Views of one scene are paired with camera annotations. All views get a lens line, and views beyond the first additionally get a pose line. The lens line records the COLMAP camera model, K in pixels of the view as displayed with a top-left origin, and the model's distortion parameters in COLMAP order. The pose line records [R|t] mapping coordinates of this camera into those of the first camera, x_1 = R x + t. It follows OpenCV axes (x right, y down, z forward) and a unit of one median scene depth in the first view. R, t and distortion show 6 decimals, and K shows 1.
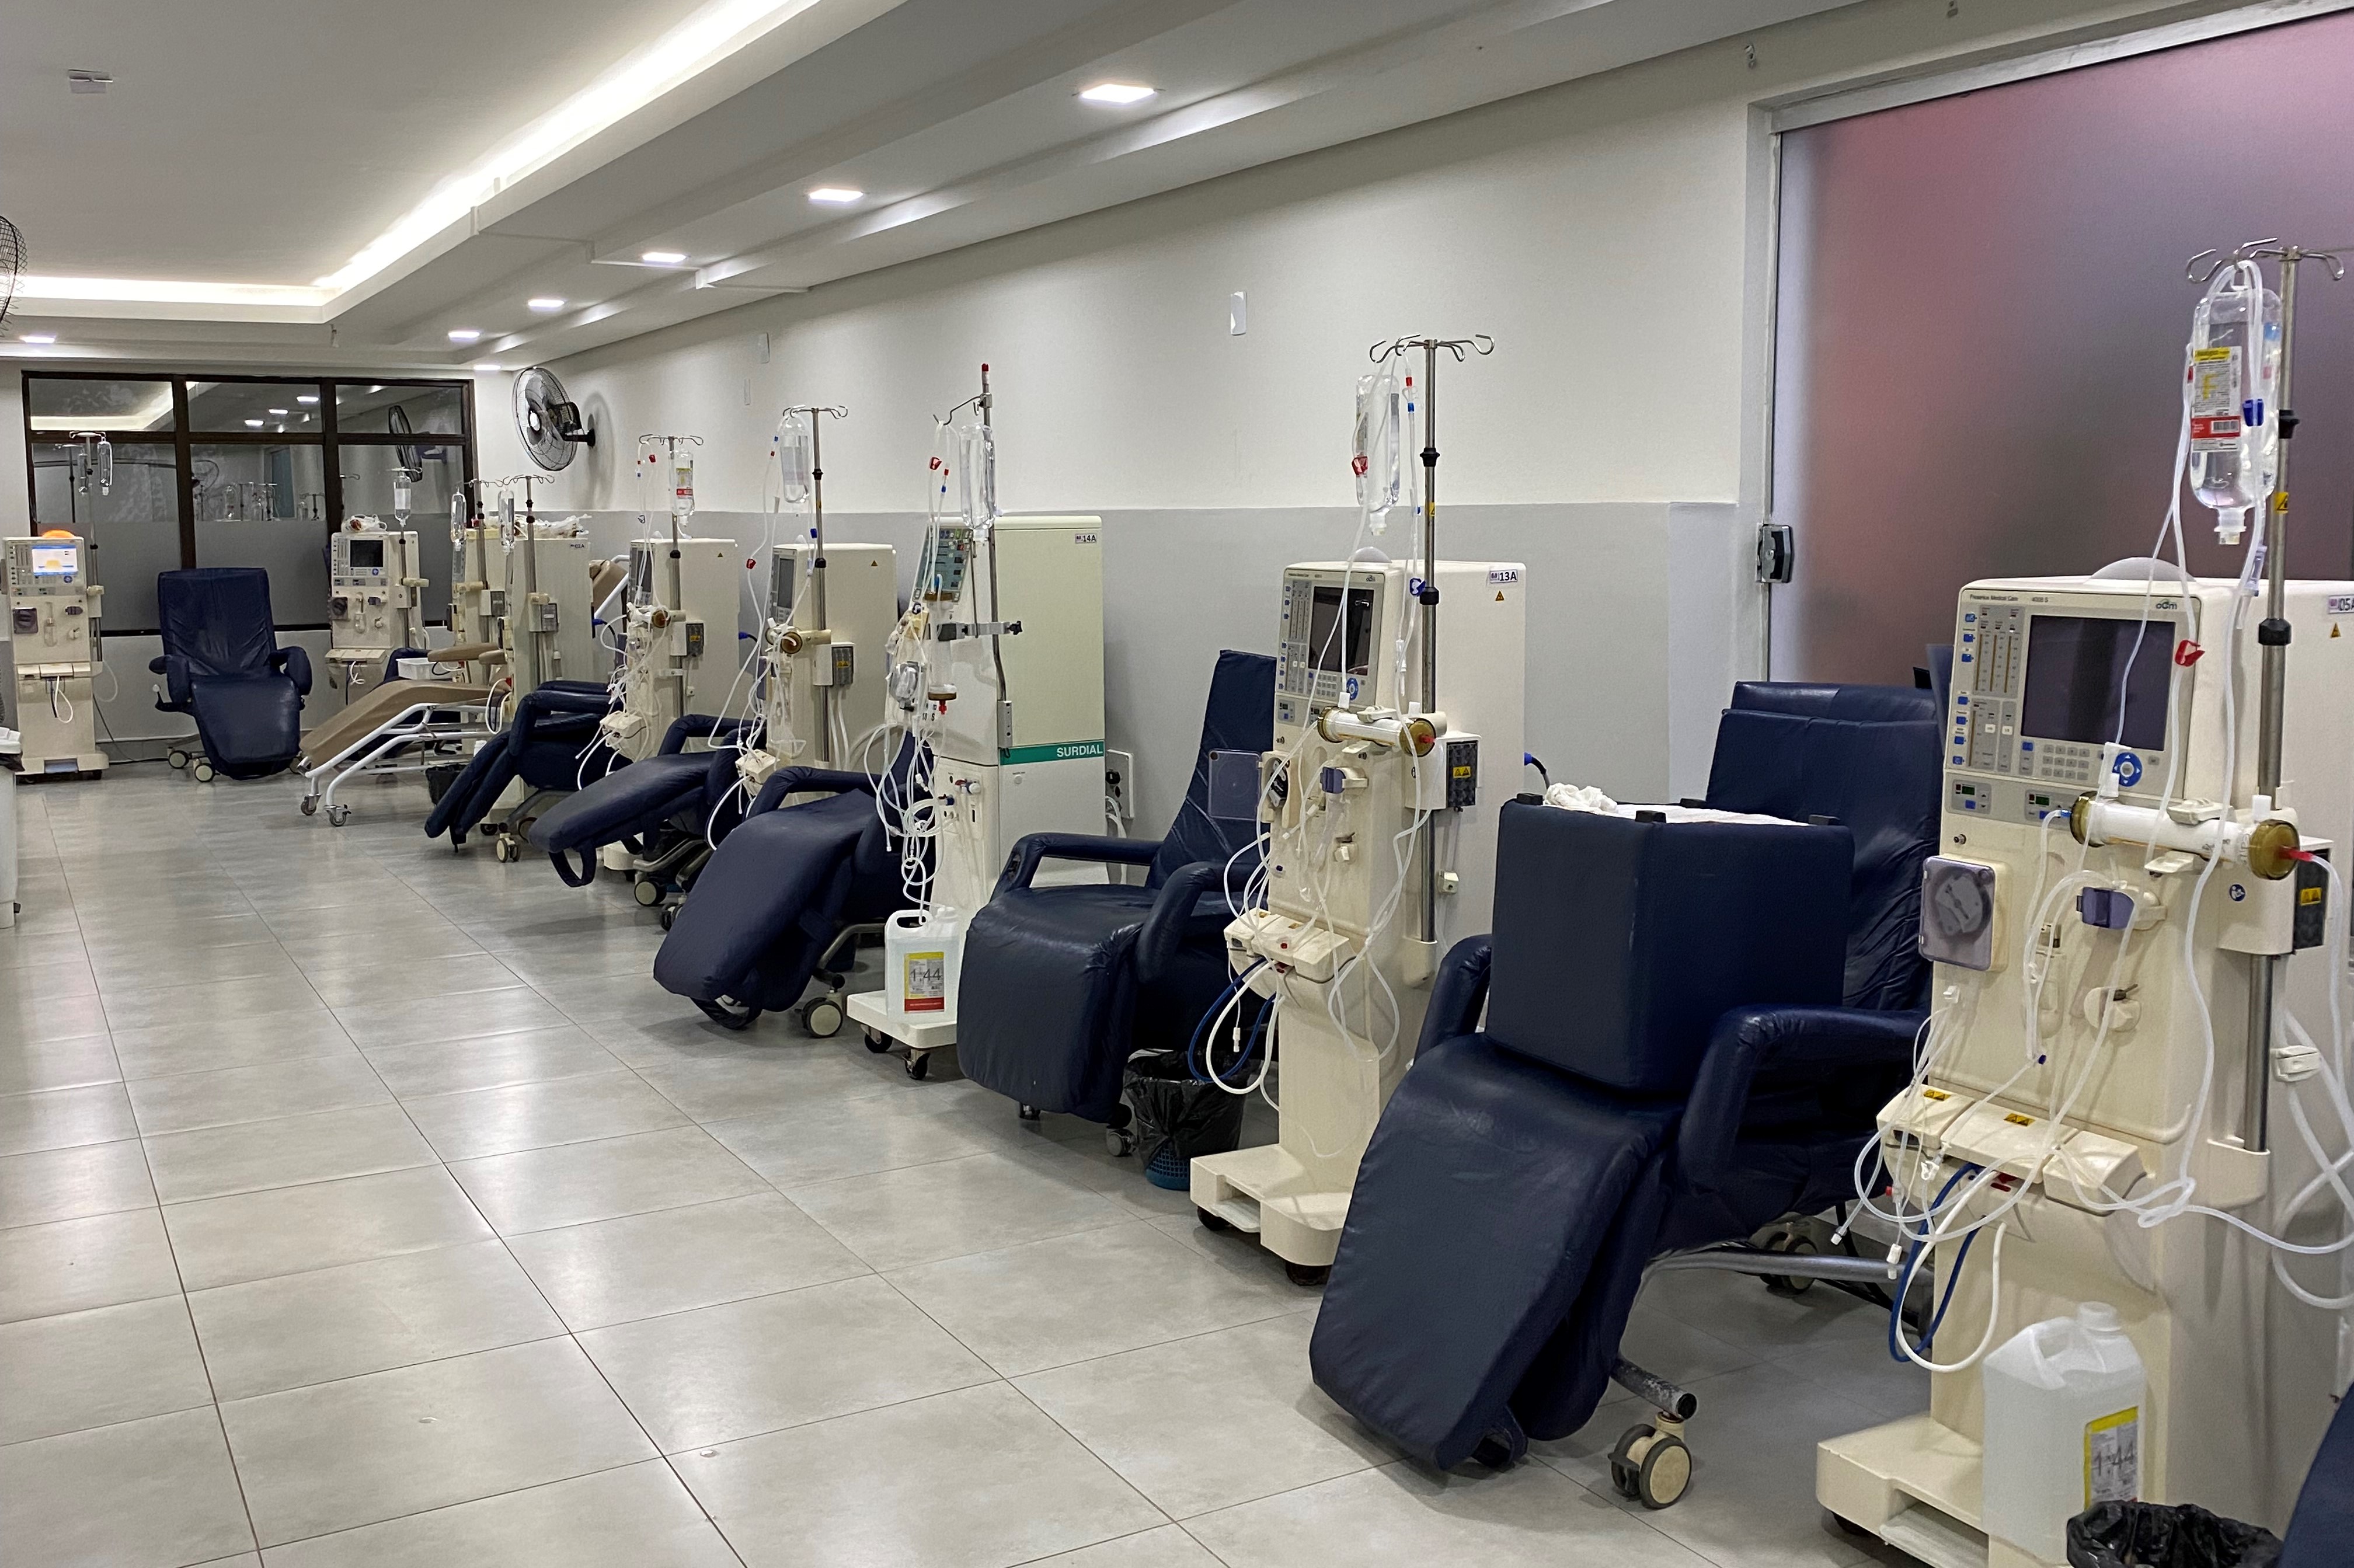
lens RADIAL K [[2176.9, 0, 1177.0], [0, 2176.9, 784.0], [0, 0, 1]] dist [0.102653, -0.259747]
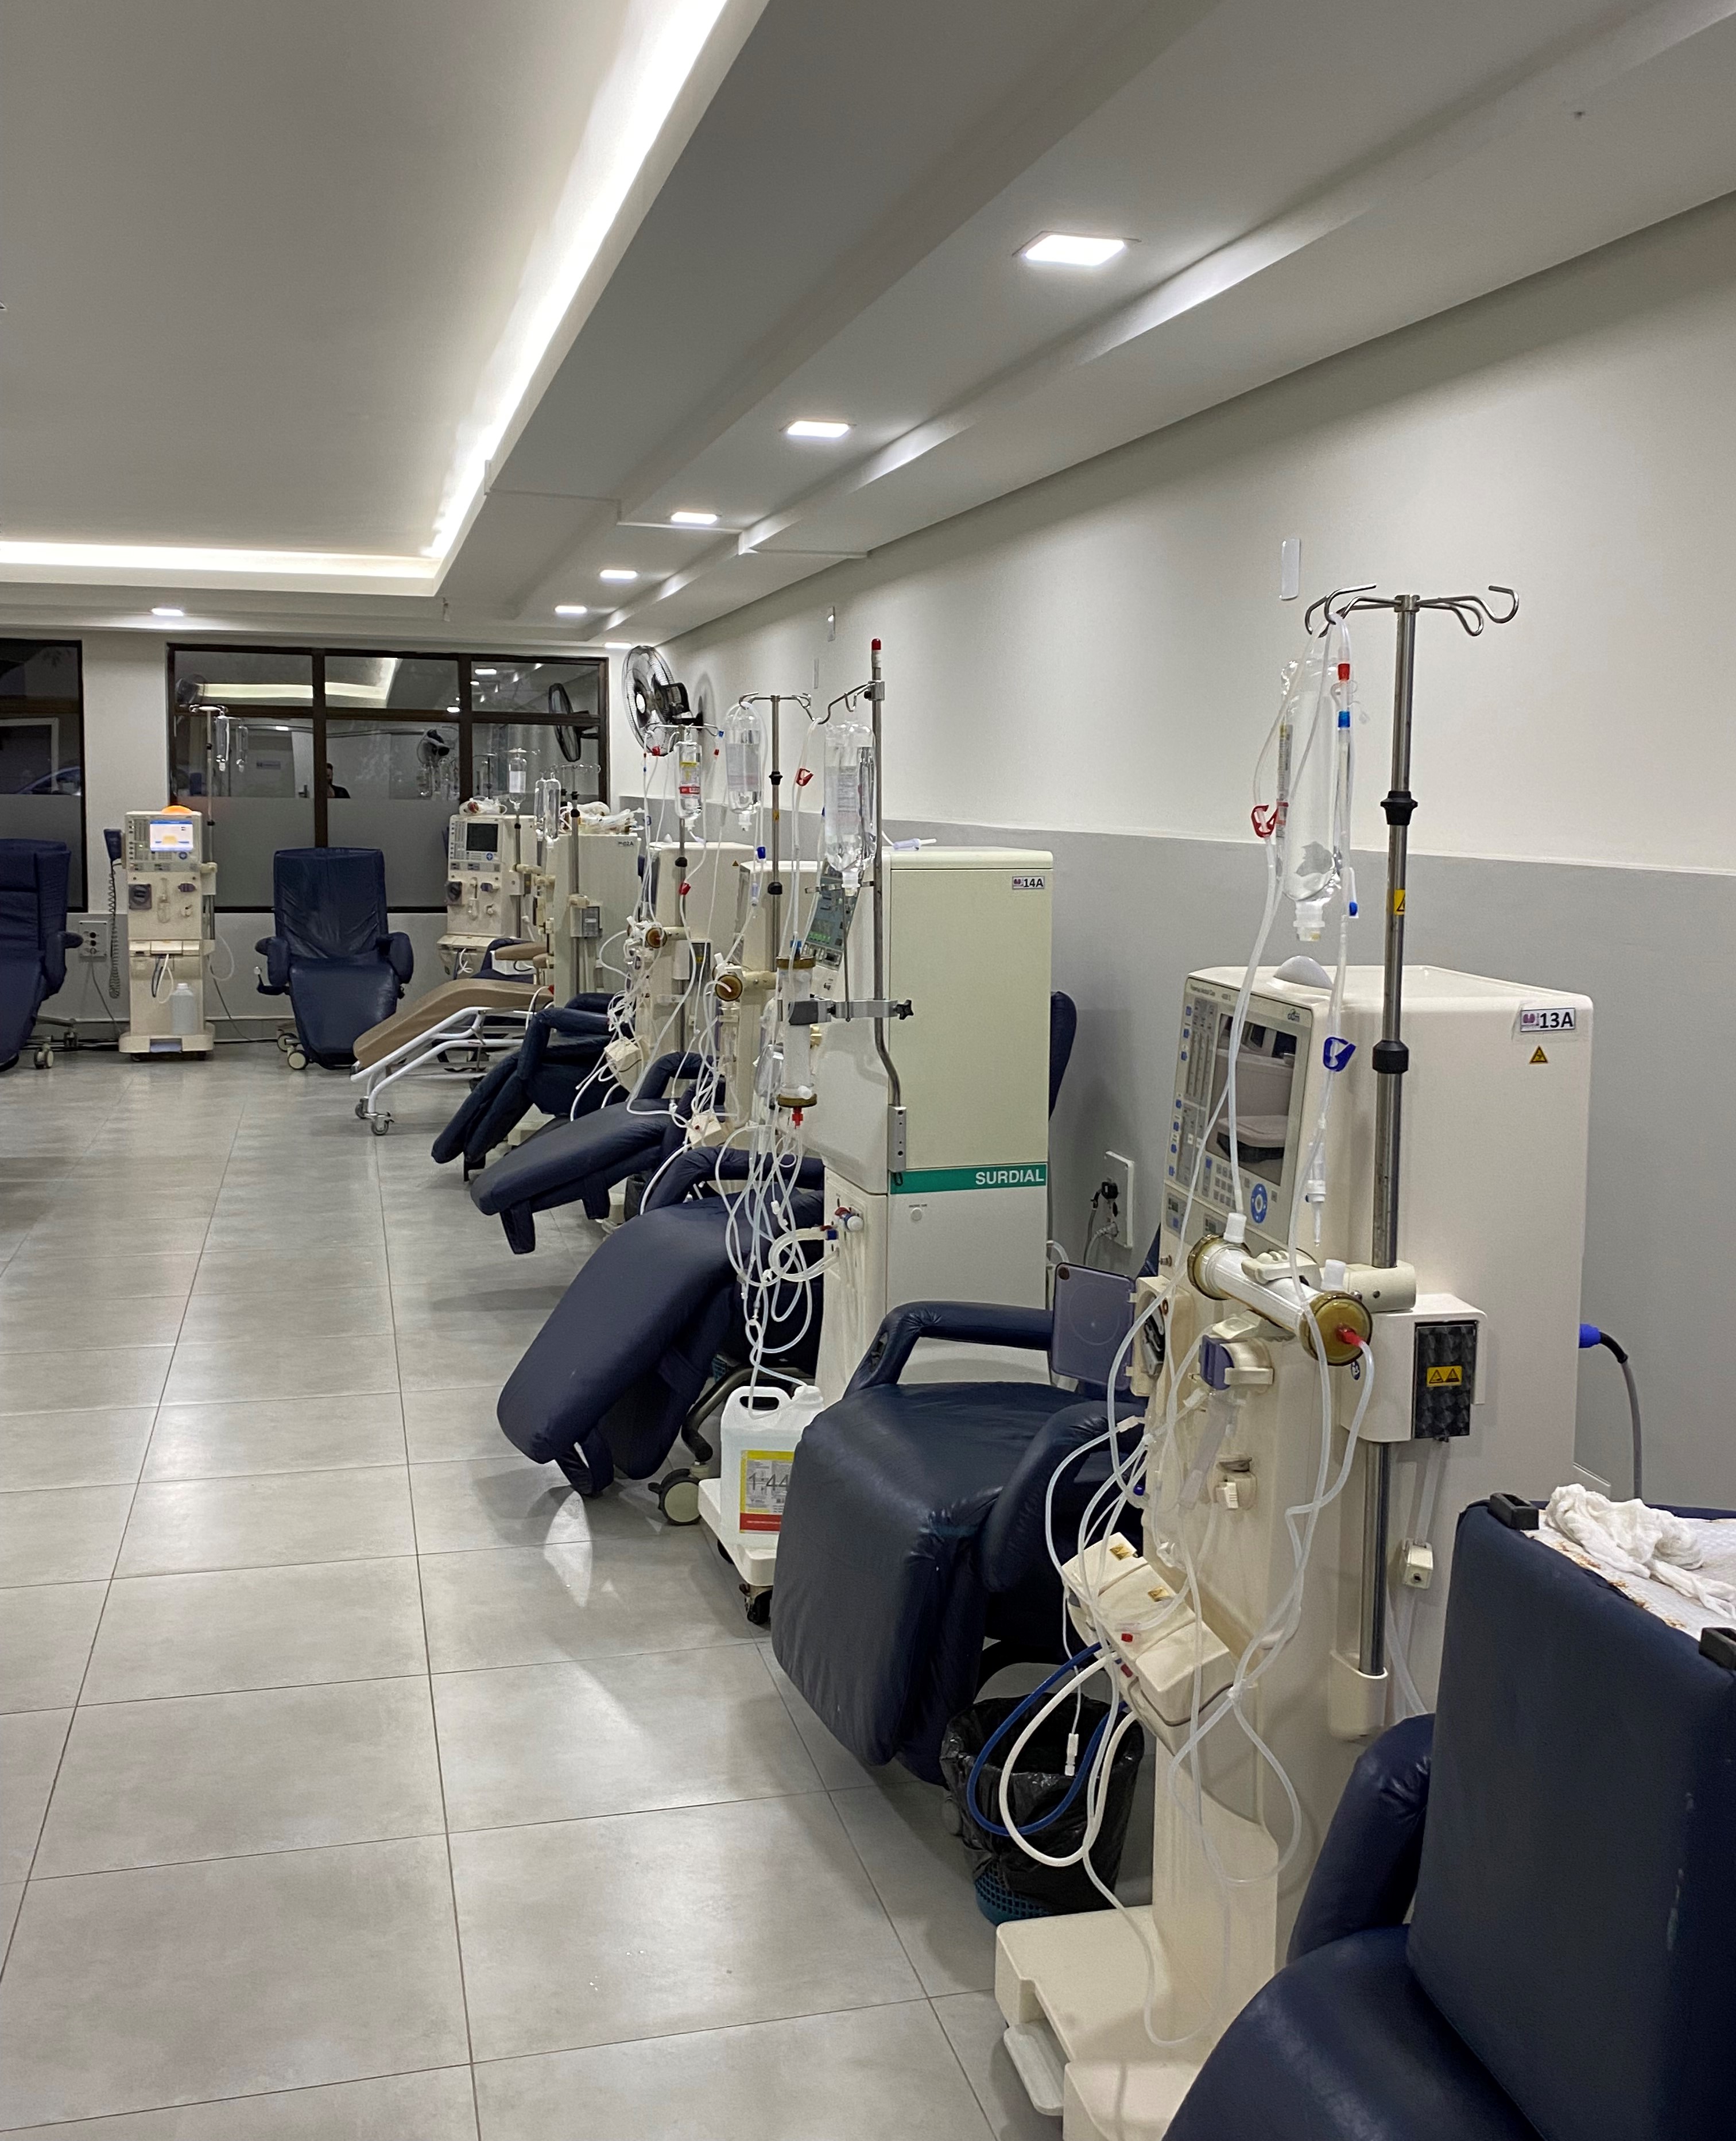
lens RADIAL K [[2167.0, 0, 873.4], [0, 2167.0, 1004.5], [0, 0, 1]] dist [0.155863, -0.607134]
pose [[0.968046, 0.046876, -0.246354, 0.056629], [-0.053192, 0.998403, -0.019039, -0.037341], [0.245068, 0.031535, 0.968993, 0.197228]]
